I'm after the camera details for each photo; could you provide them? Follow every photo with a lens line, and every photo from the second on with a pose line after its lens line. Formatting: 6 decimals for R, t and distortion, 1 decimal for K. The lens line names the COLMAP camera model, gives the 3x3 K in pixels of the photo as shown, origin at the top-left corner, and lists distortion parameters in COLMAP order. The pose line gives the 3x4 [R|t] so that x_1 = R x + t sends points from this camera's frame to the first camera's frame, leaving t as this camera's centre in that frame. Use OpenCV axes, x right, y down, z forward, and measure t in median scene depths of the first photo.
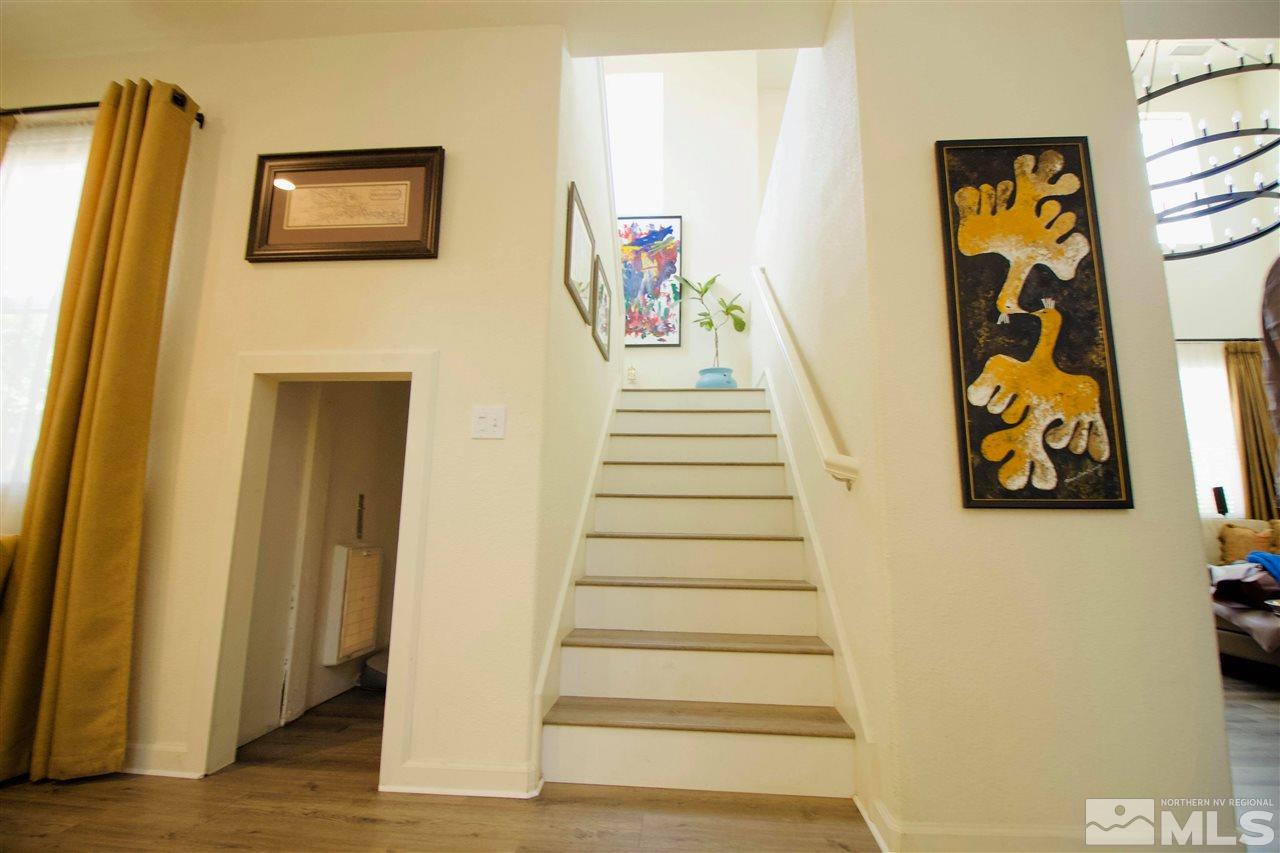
lens RADIAL K [[600.4, 0, 646.5], [0, 600.4, 414.4], [0, 0, 1]] dist [-0.013190, -0.004021]
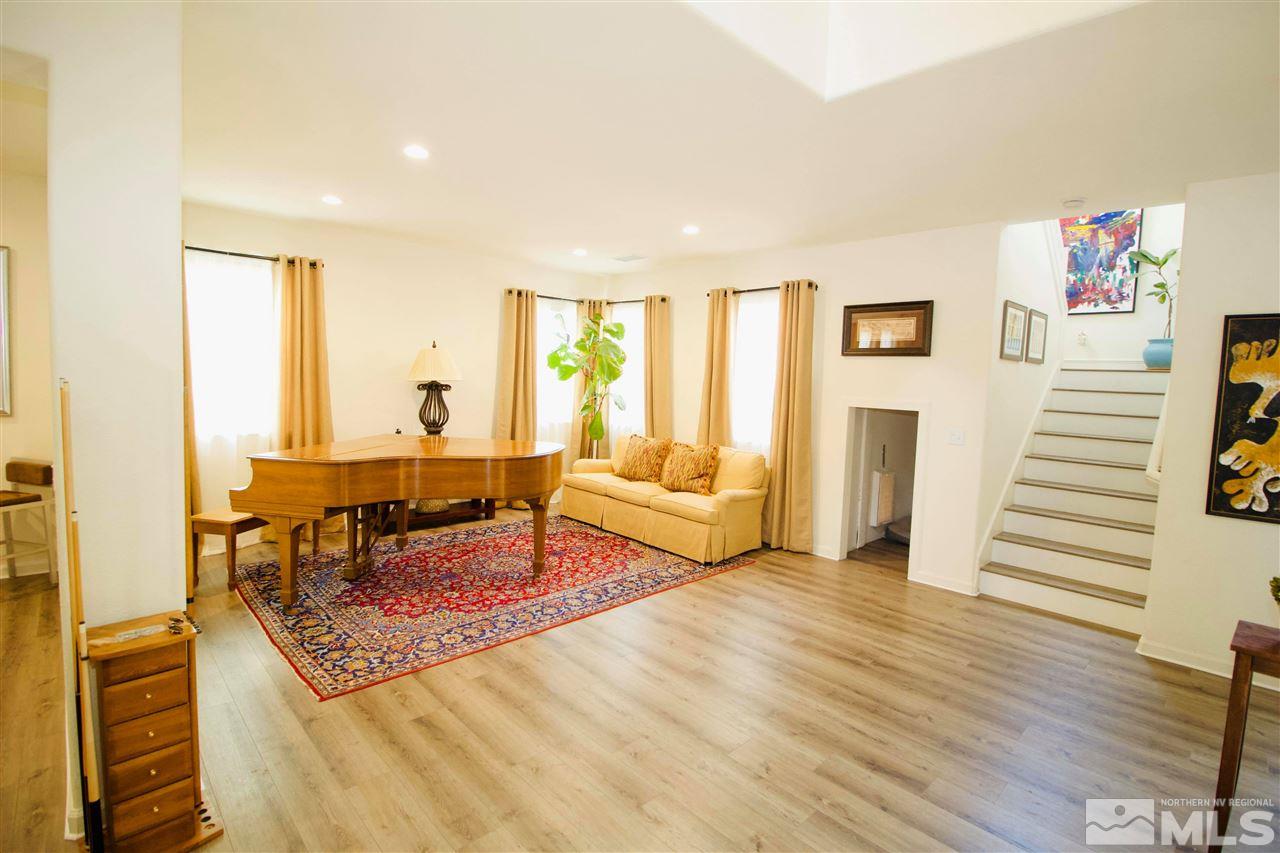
lens RADIAL K [[600.4, 0, 644.6], [0, 600.4, 420.4], [0, 0, 1]] dist [-0.013190, -0.004021]
pose [[0.743588, 0.062302, -0.665729, 0.288370], [0.090498, 0.977110, 0.192525, -0.480062], [0.662485, -0.203407, 0.720929, -1.112686]]
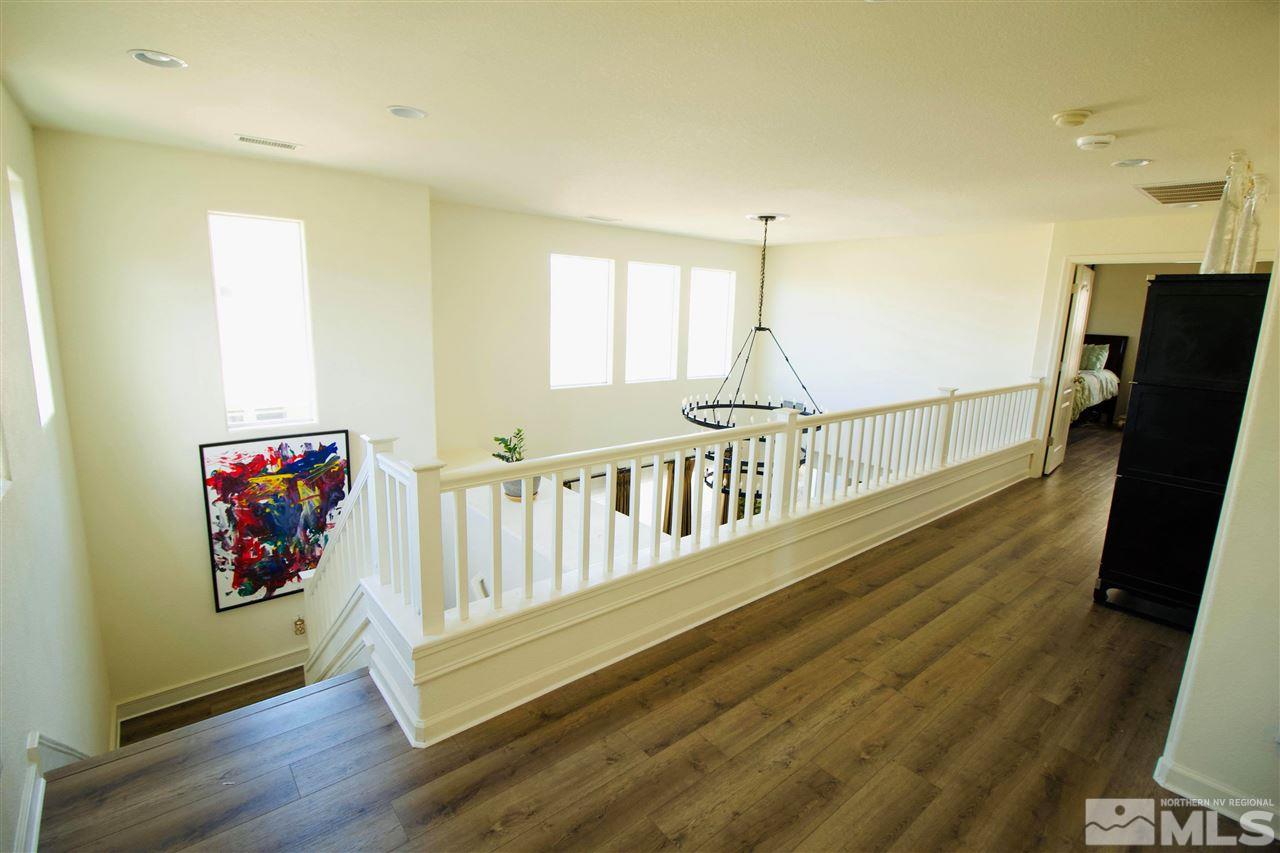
lens RADIAL K [[600.4, 0, 640.3], [0, 600.4, 420.4], [0, 0, 1]] dist [-0.013190, -0.004021]
pose [[0.734718, -0.121393, 0.667422, -0.444961], [-0.133865, 0.938568, 0.318073, -1.510642], [-0.665033, -0.323039, 0.673333, 0.405359]]
